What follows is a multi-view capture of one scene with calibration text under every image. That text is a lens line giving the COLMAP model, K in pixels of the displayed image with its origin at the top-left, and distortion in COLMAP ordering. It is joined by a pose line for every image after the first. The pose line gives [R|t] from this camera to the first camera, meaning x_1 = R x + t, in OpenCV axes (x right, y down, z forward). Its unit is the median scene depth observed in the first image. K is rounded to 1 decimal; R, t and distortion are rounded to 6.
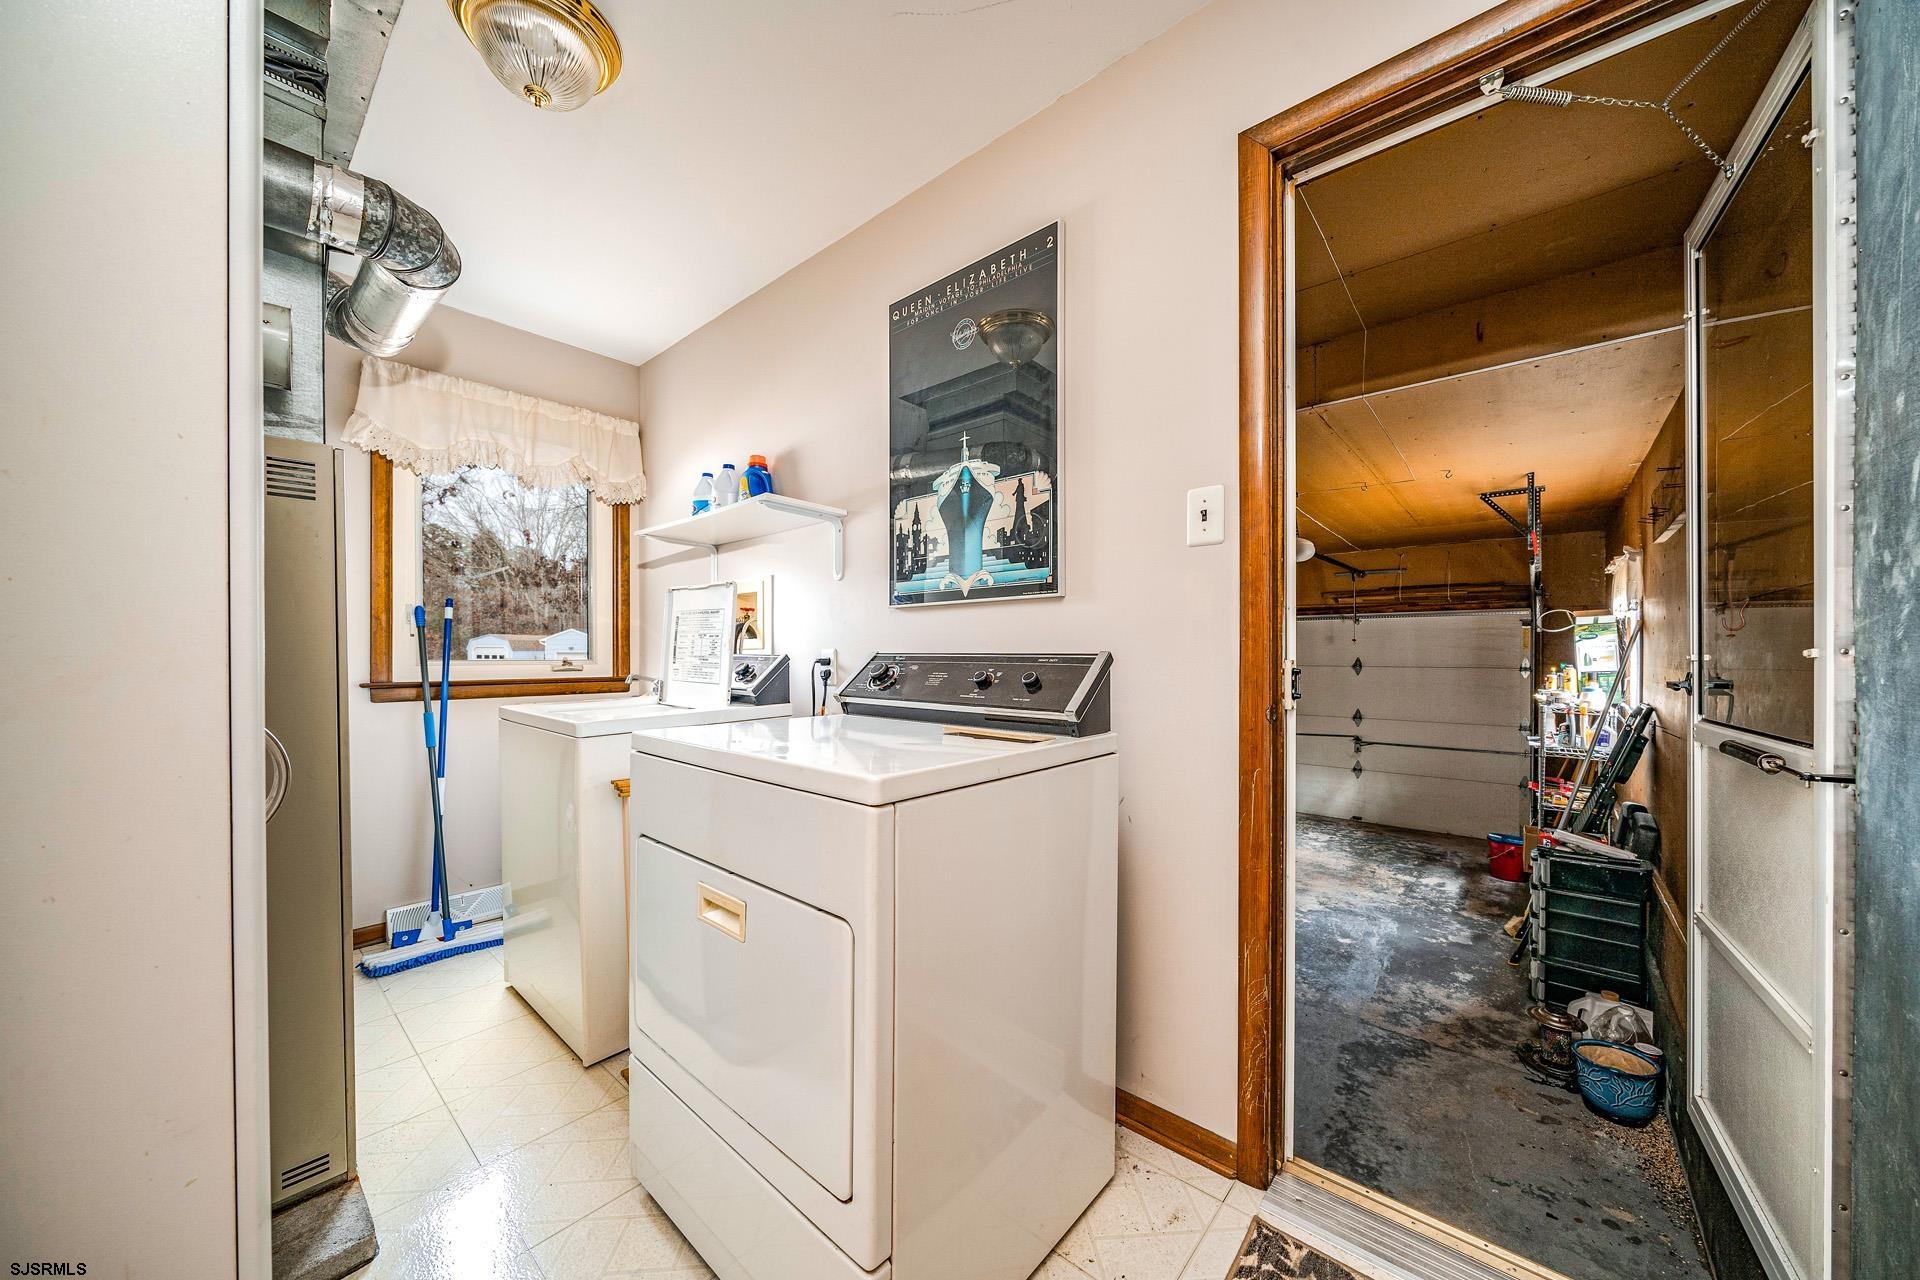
lens RADIAL K [[664.9, 0, 947.5], [0, 664.9, 649.9], [0, 0, 1]] dist [0.002674, 0.000073]
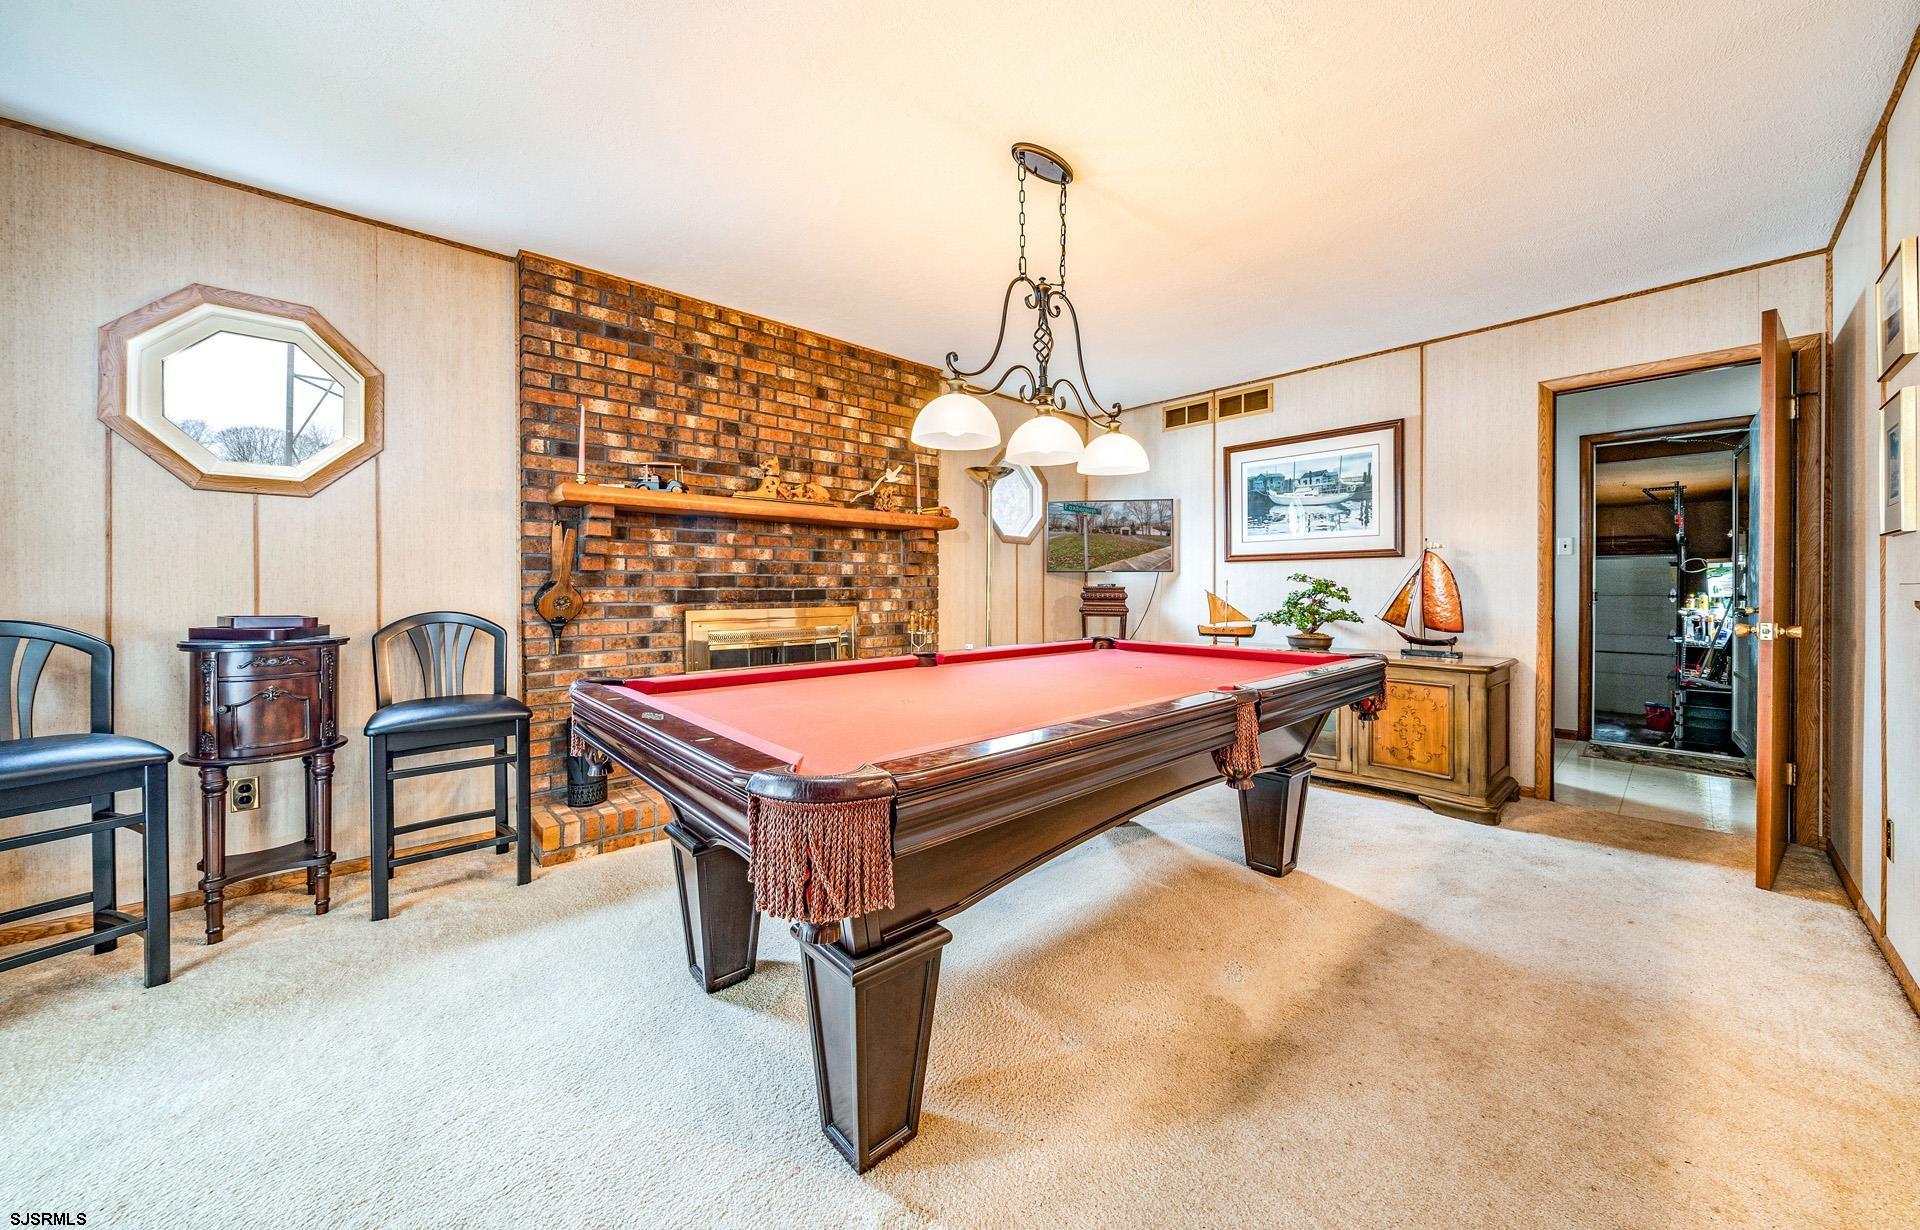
lens RADIAL K [[667.7, 0, 941.3], [0, 667.7, 588.3], [0, 0, 1]] dist [-0.006238, 0.000269]
pose [[0.992829, 0.000237, -0.119544, -0.728061], [0.000738, 0.999967, 0.008109, -0.002671], [0.119542, -0.008139, 0.992796, -0.838190]]
